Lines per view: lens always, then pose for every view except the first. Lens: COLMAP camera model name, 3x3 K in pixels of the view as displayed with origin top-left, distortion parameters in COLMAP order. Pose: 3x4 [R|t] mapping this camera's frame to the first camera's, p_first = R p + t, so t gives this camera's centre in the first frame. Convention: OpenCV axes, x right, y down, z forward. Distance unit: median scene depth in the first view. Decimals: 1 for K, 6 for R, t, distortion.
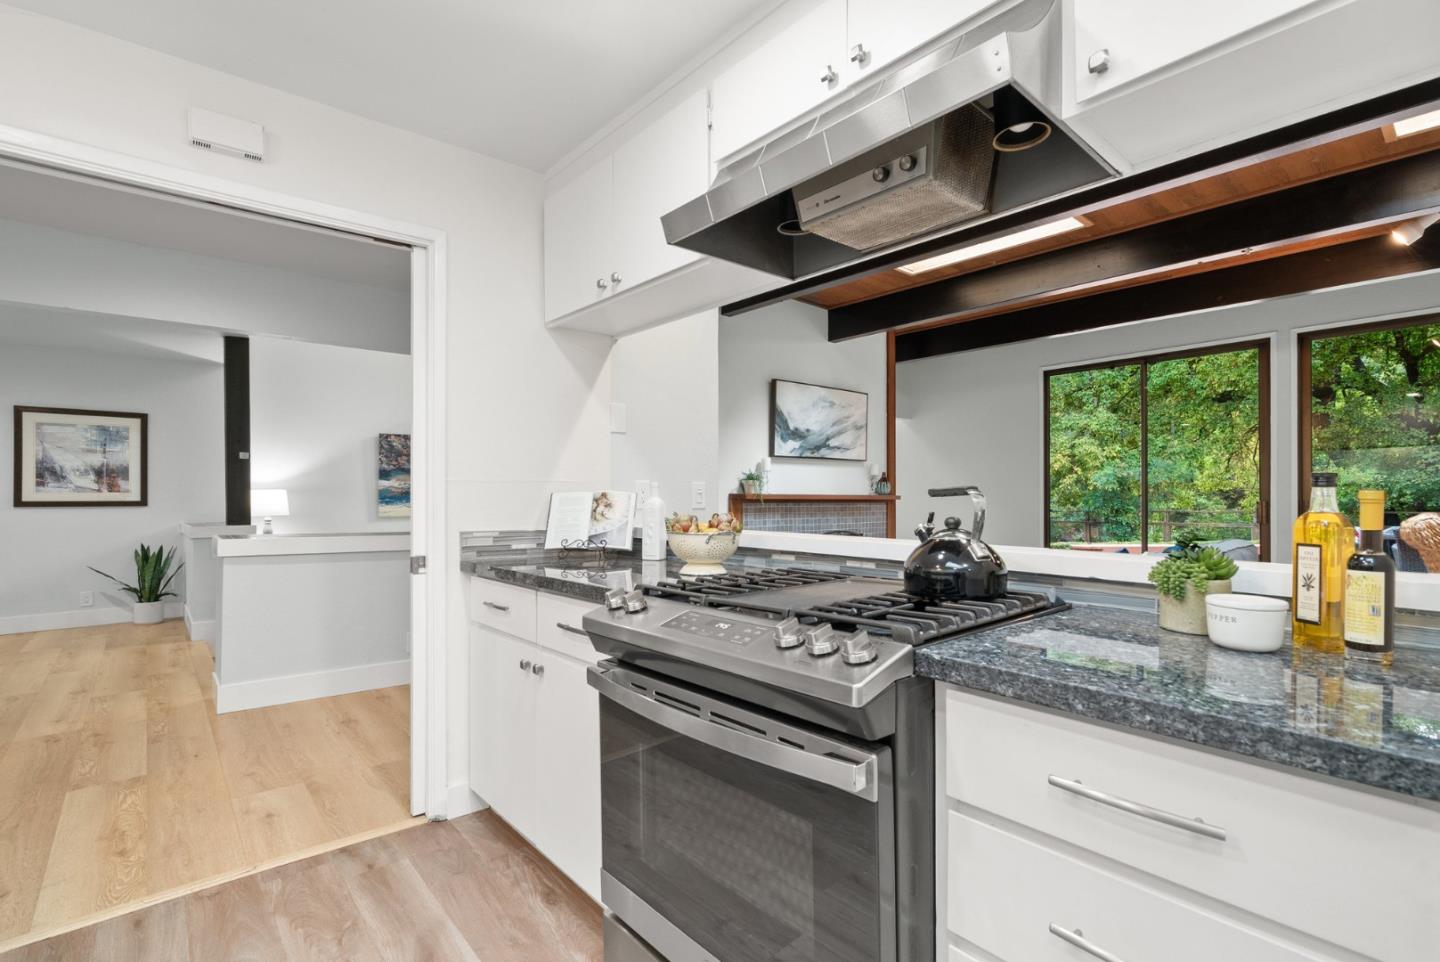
lens RADIAL K [[670.7, 0, 727.5], [0, 670.7, 494.2], [0, 0, 1]] dist [-0.002574, -0.000499]
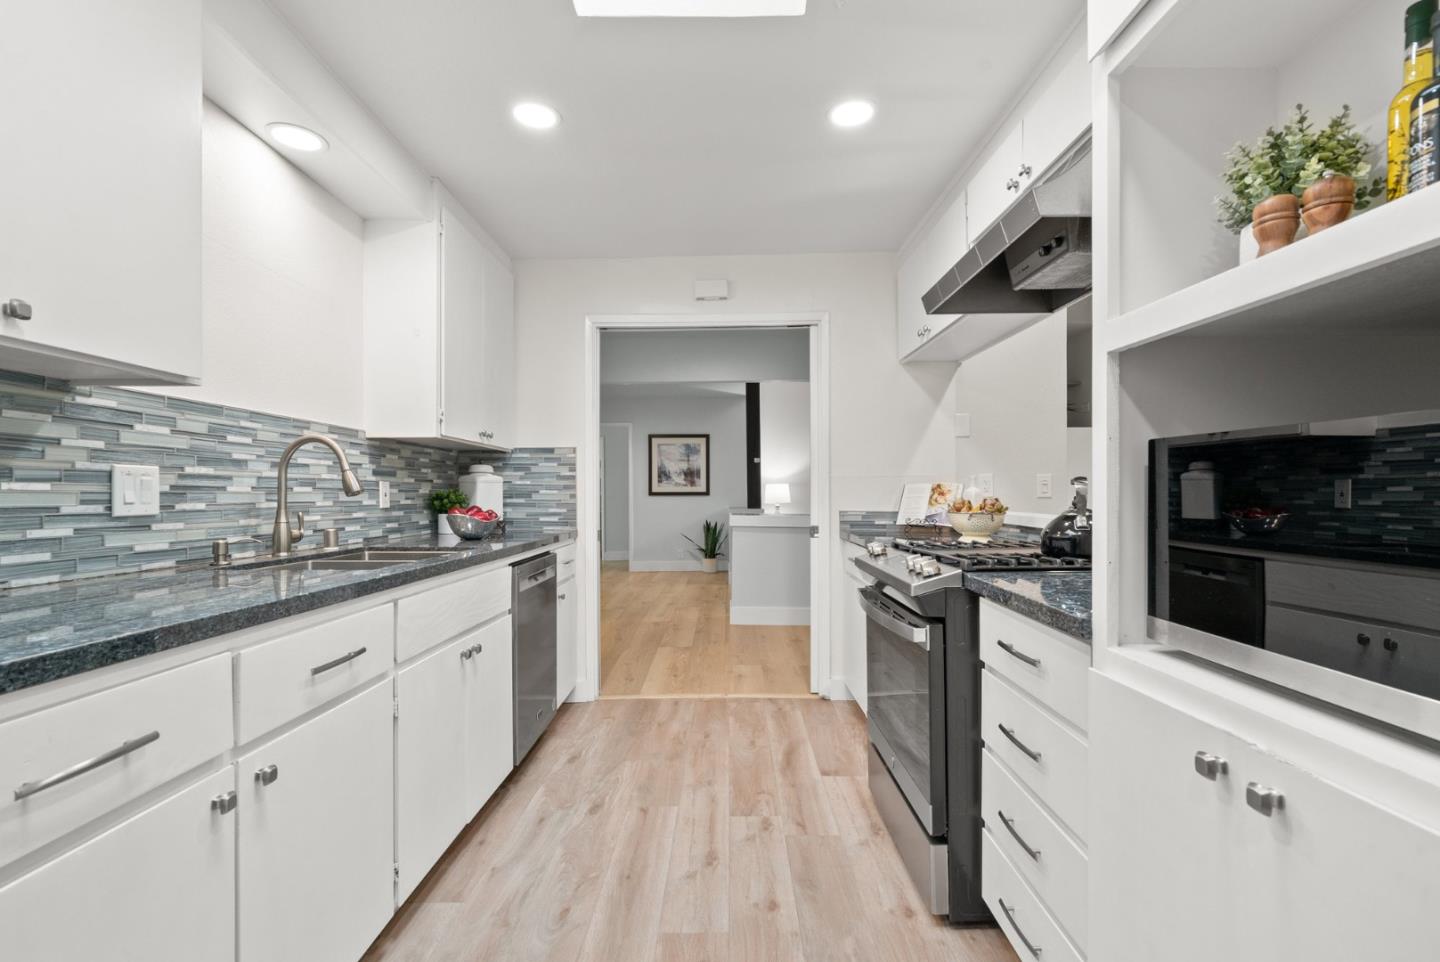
lens RADIAL K [[670.7, 0, 727.5], [0, 670.7, 494.2], [0, 0, 1]] dist [-0.002574, -0.000499]
pose [[0.754094, 0.002256, -0.656763, 0.348666], [0.004727, 0.999950, 0.008863, 0.003871], [0.656750, -0.009788, 0.754045, -0.255364]]
